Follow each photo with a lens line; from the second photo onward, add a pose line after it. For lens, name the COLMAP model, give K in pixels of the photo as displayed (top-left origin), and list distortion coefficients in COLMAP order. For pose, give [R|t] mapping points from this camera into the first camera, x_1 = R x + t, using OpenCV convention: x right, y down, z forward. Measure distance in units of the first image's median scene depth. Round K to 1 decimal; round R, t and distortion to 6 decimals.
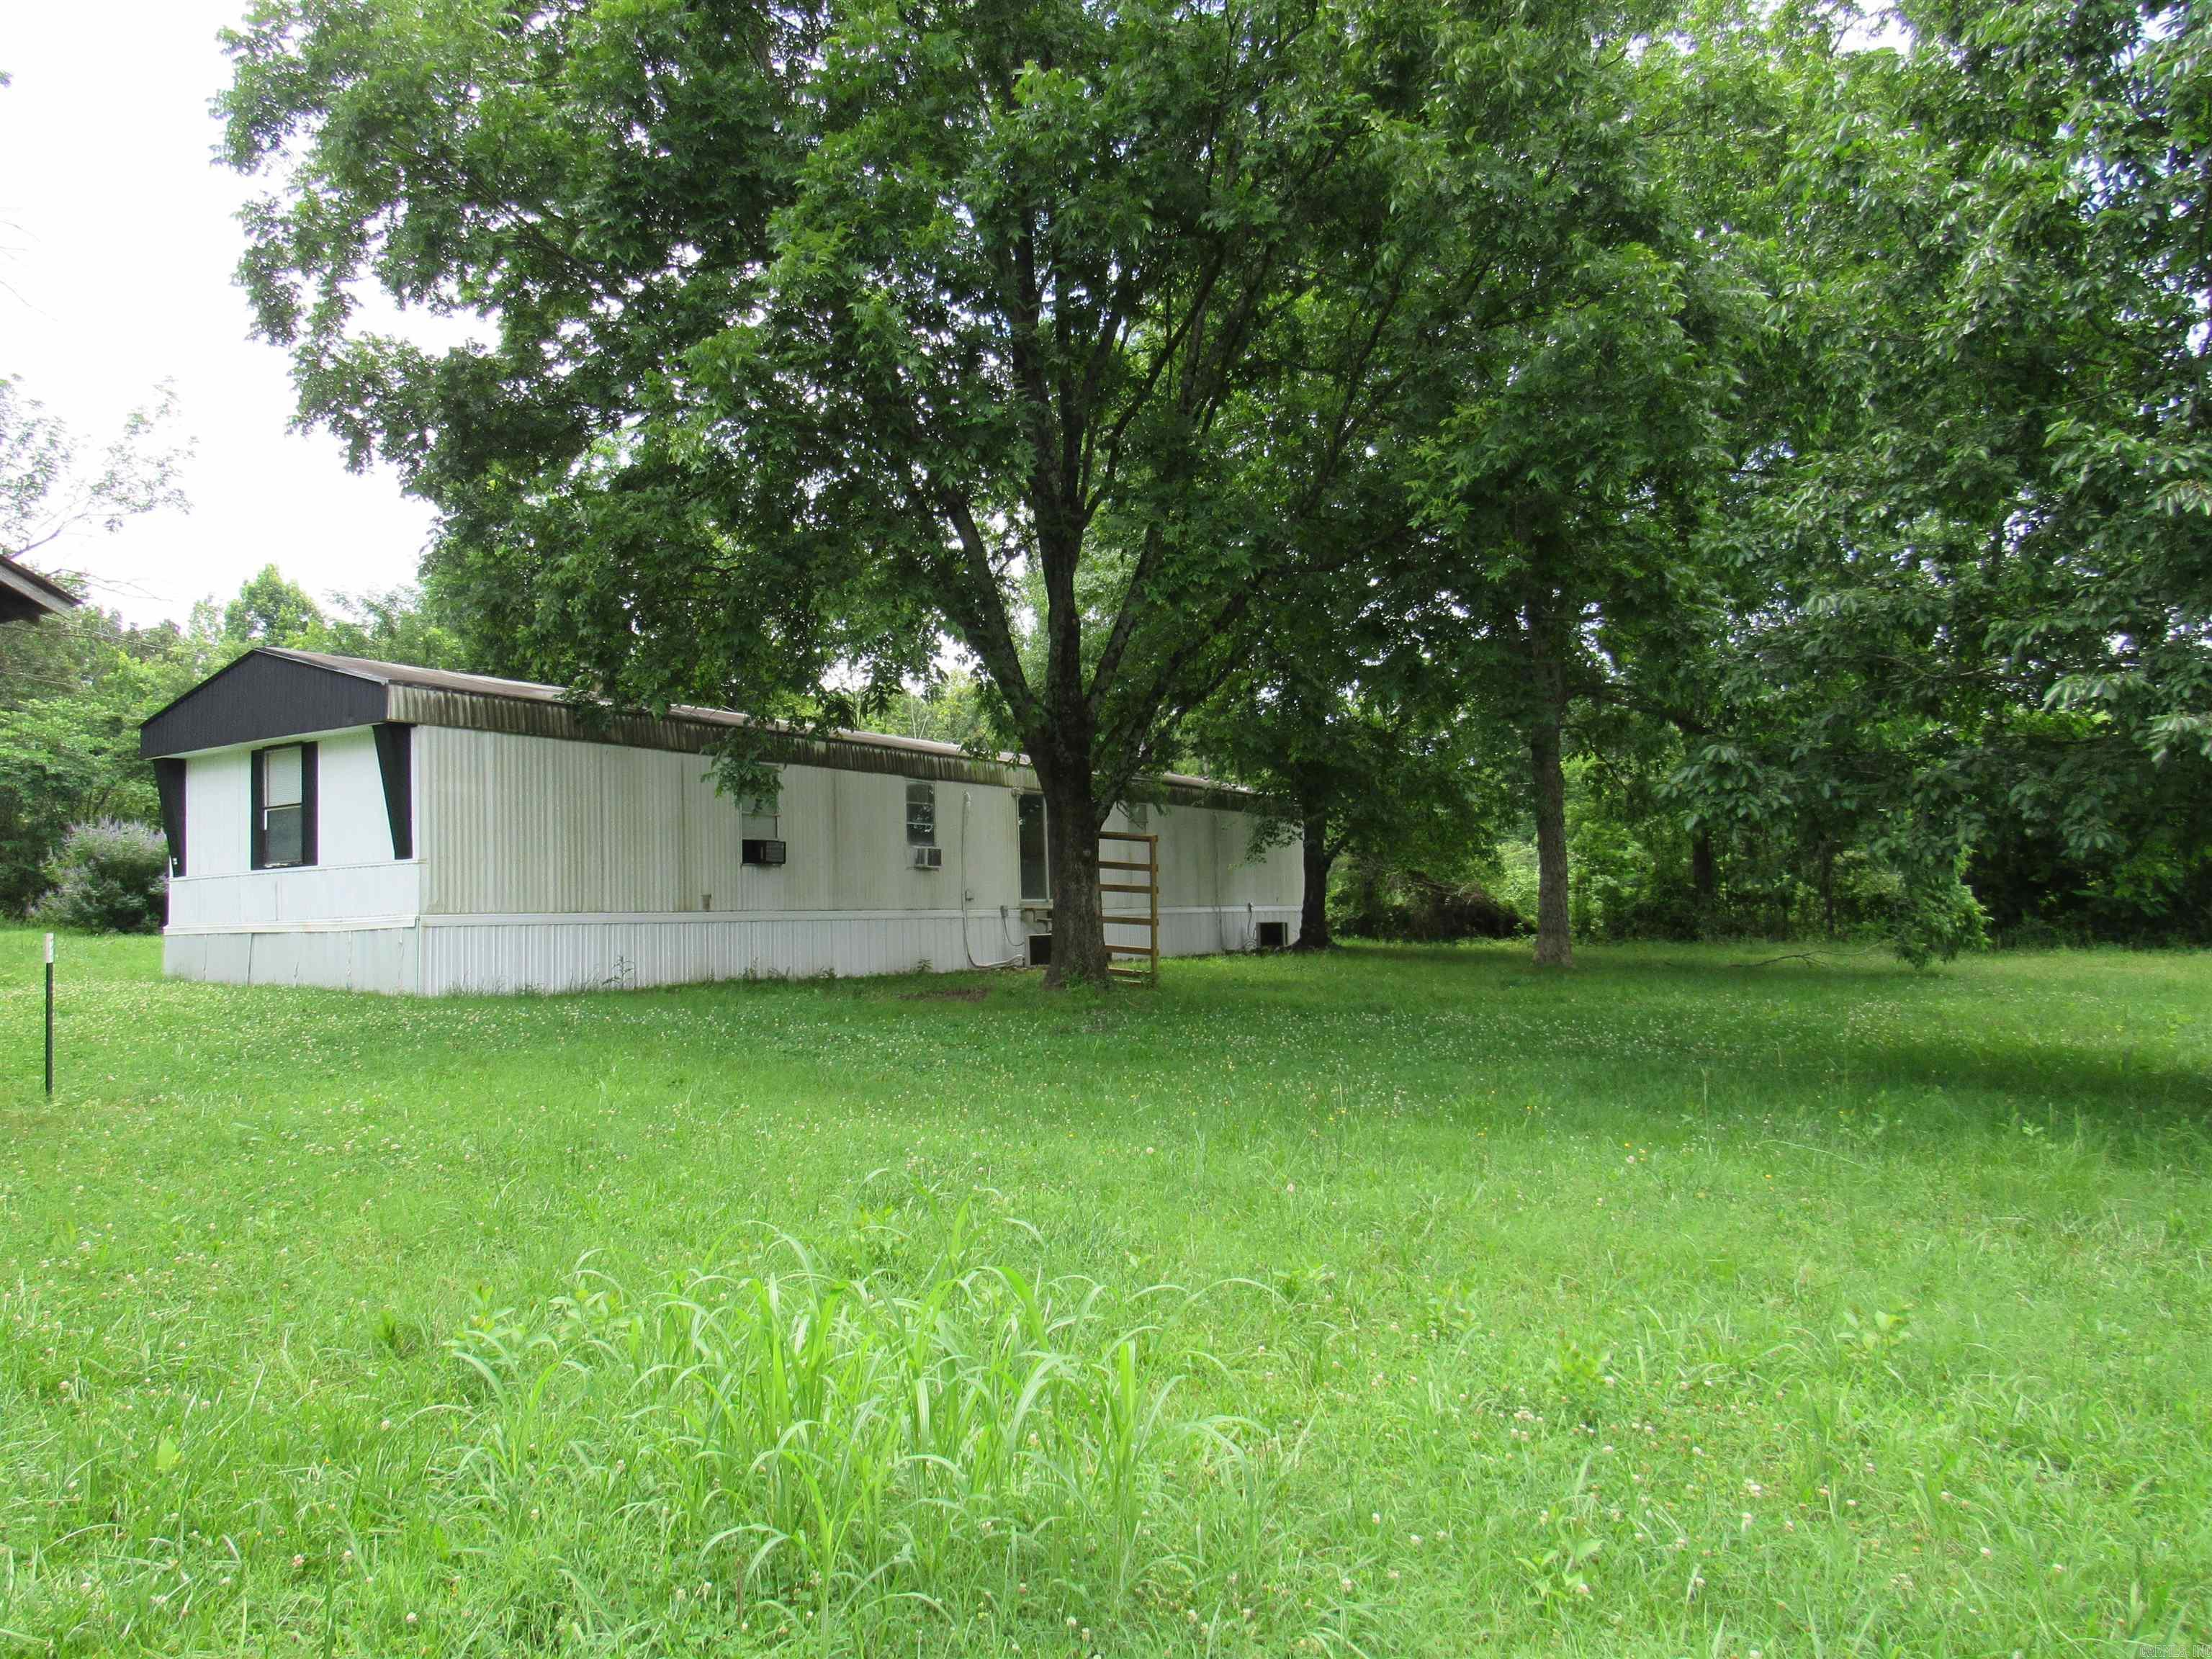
lens RADIAL K [[1573.6, 0, 1106.0], [0, 1573.6, 829.5], [0, 0, 1]] dist [-0.020728, 0.000003]
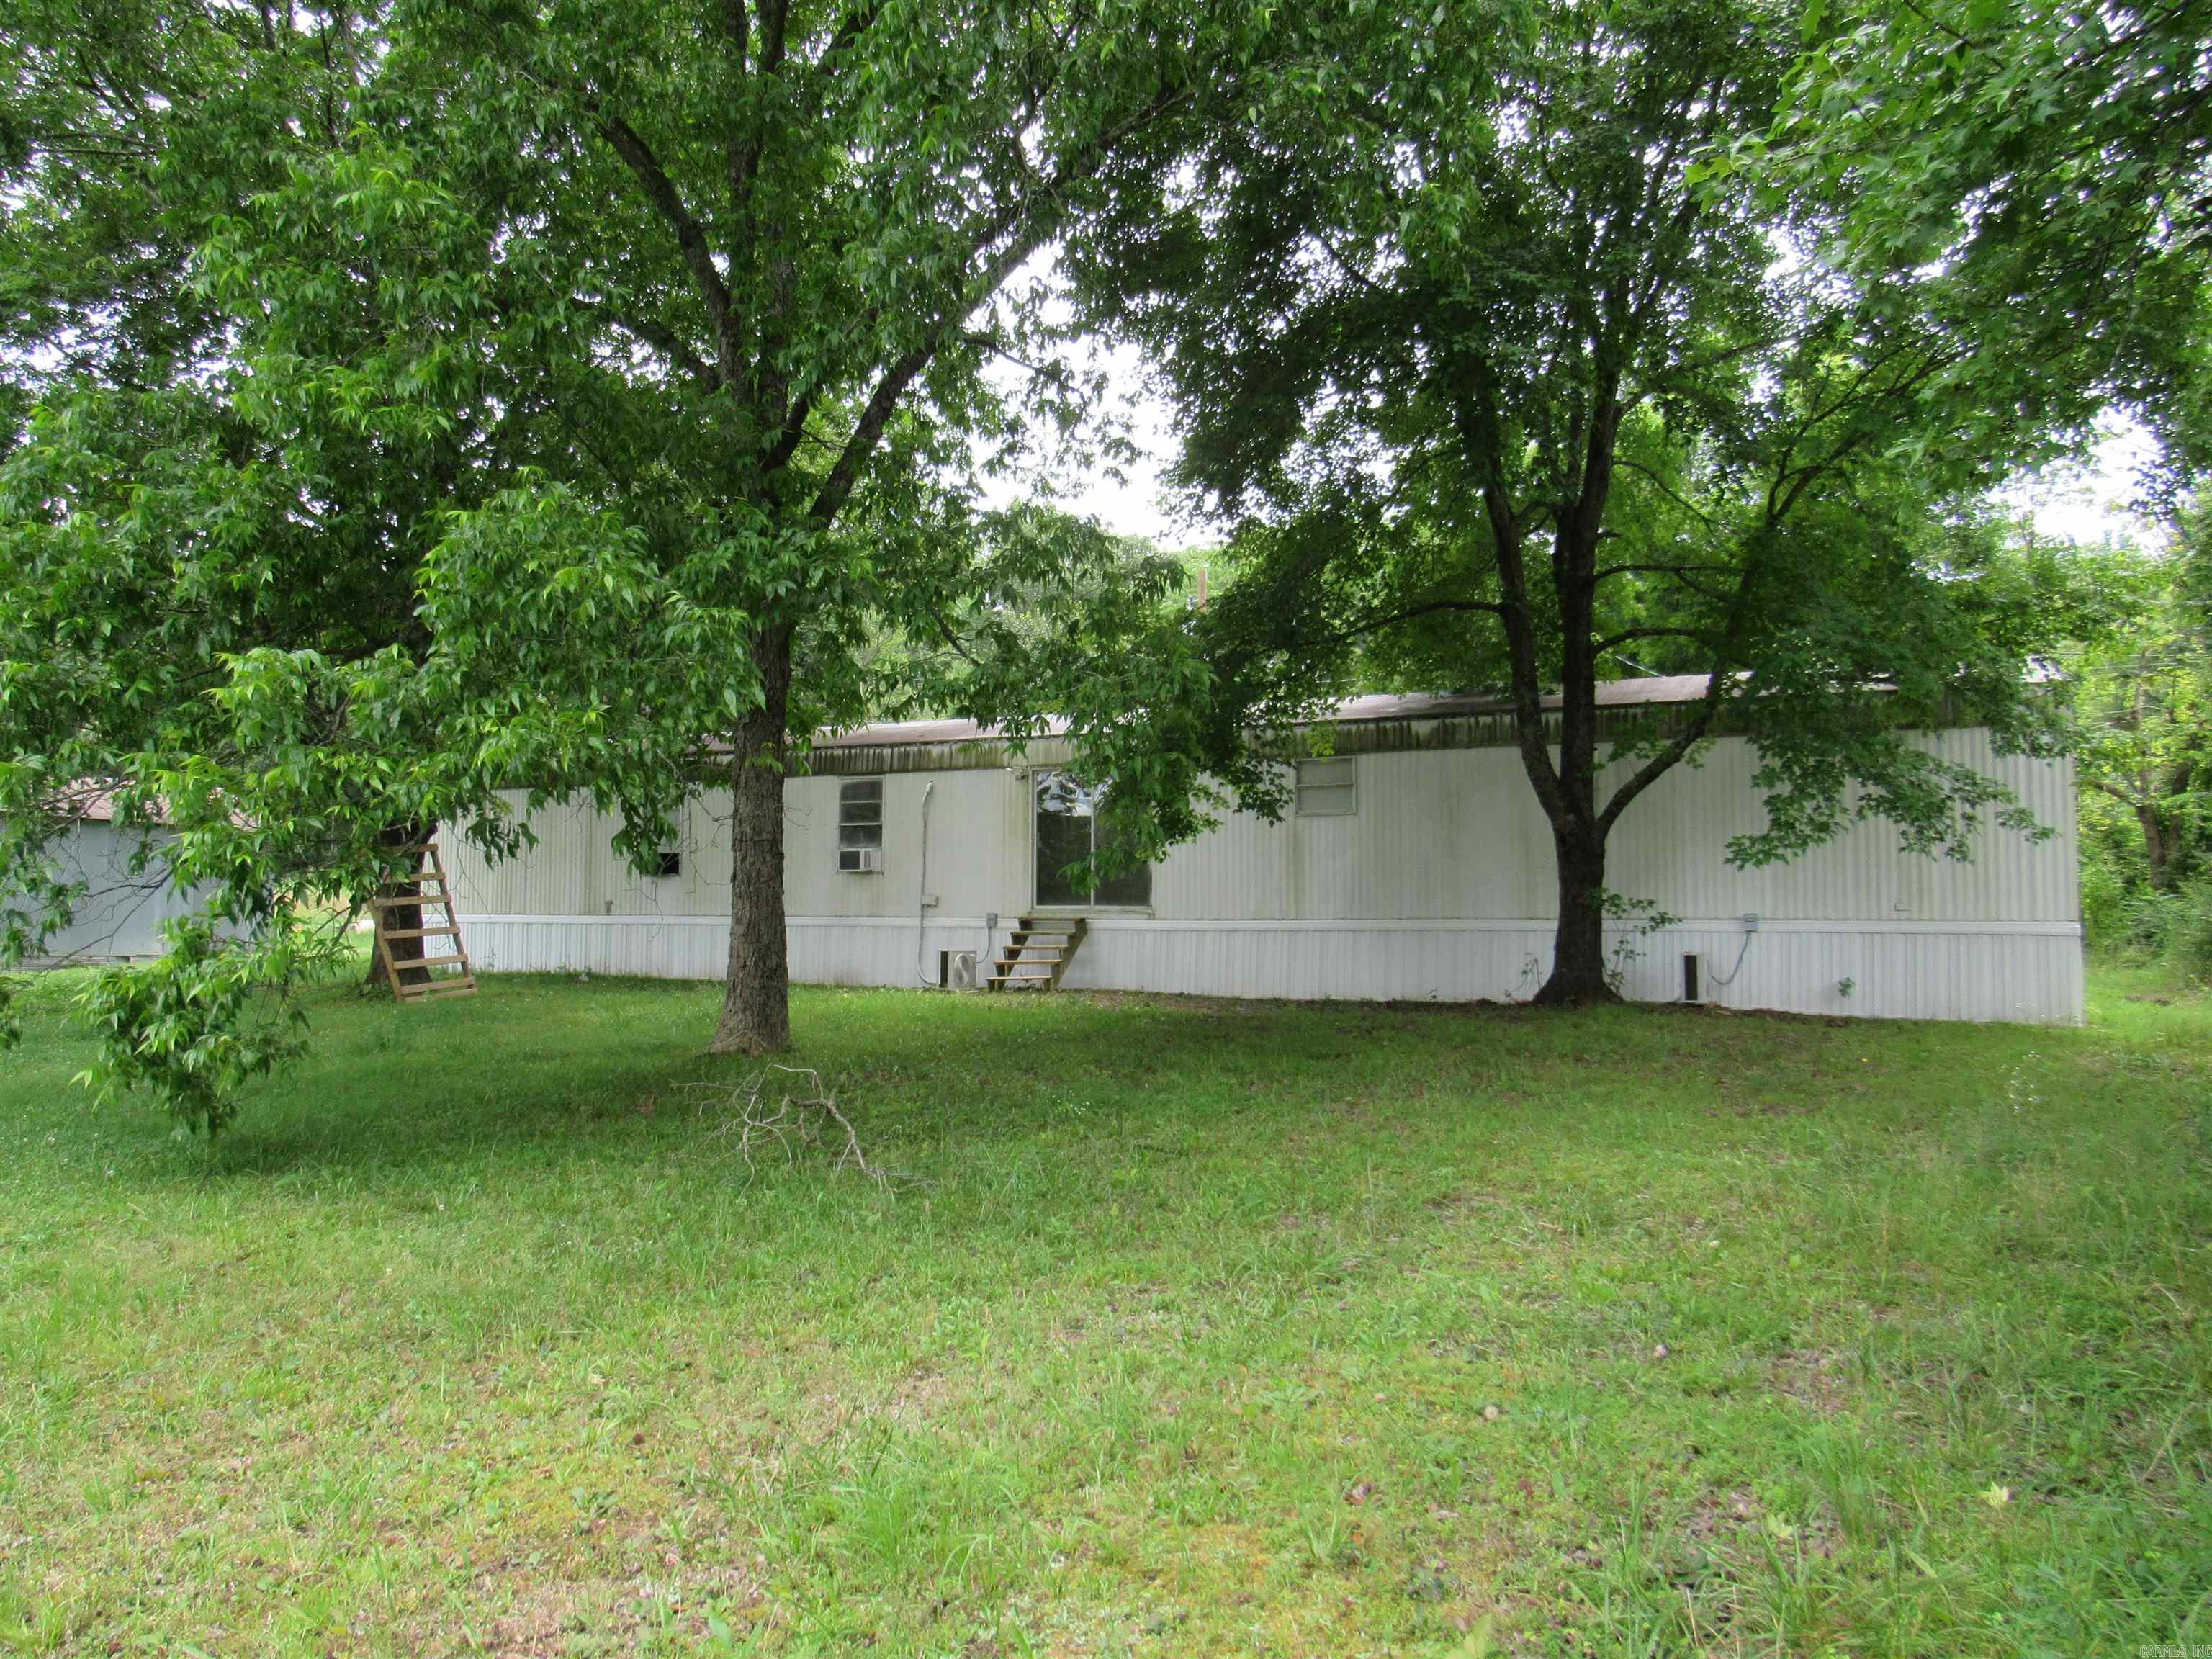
lens RADIAL K [[1573.6, 0, 1106.0], [0, 1573.6, 829.5], [0, 0, 1]] dist [-0.020728, 0.000003]
pose [[0.099872, -0.043303, -0.994058, 0.928011], [0.043253, 0.998297, -0.039142, 0.047797], [0.994060, -0.039087, 0.101575, 1.190276]]
